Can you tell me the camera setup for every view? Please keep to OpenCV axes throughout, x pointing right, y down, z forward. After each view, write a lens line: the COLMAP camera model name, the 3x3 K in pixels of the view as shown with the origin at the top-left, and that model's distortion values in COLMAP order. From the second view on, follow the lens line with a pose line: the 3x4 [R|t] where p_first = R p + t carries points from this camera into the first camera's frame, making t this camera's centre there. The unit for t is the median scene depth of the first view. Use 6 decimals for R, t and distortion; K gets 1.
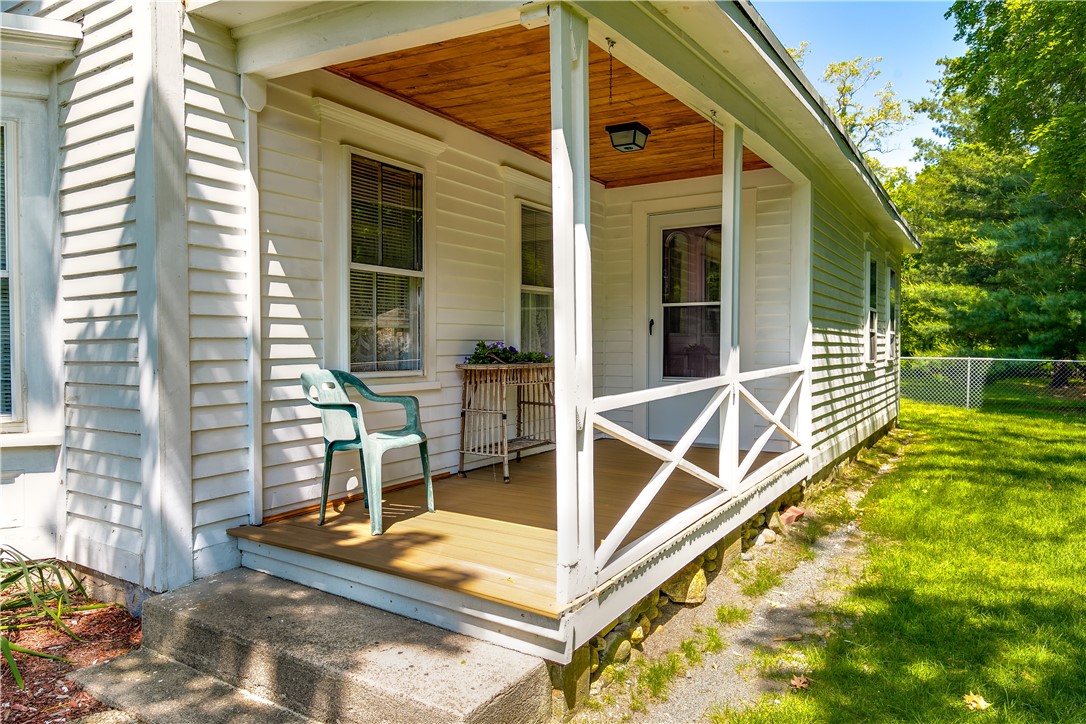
lens RADIAL K [[708.4, 0, 539.6], [0, 708.4, 359.1], [0, 0, 1]] dist [-0.013252, -0.007466]
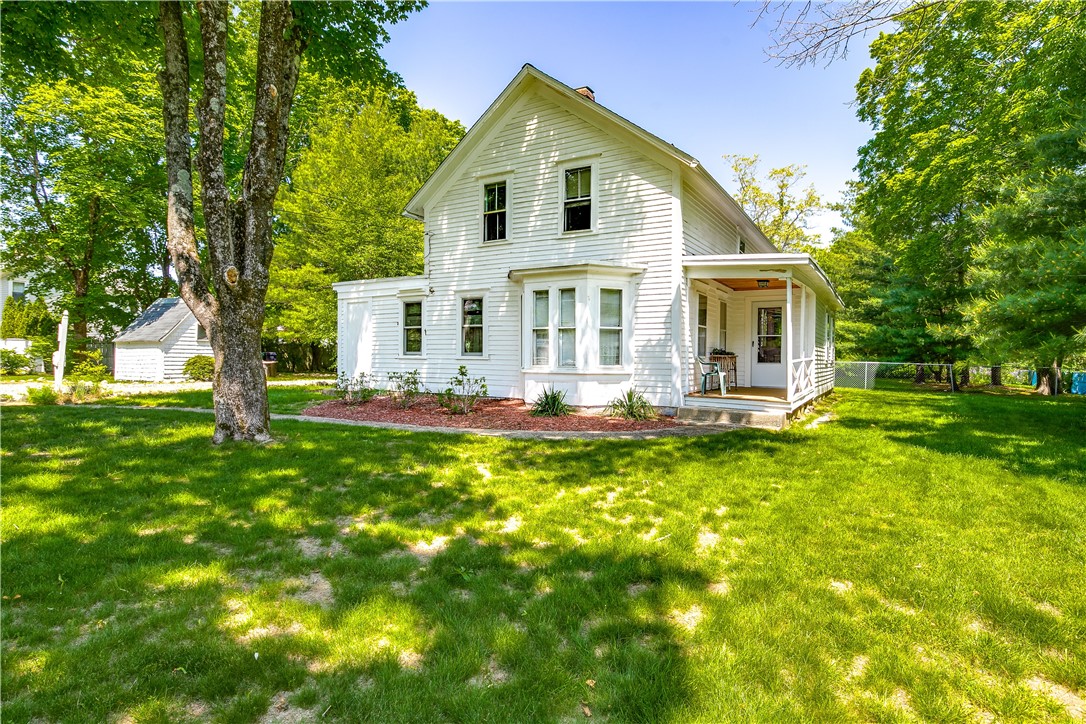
lens RADIAL K [[567.9, 0, 537.1], [0, 567.9, 358.8], [0, 0, 1]] dist [-0.026713, 0.001149]
pose [[0.999664, 0.010774, 0.023581, -0.284880], [-0.010400, 0.999819, -0.015920, 0.021485], [-0.023748, 0.015670, 0.999595, -0.449624]]
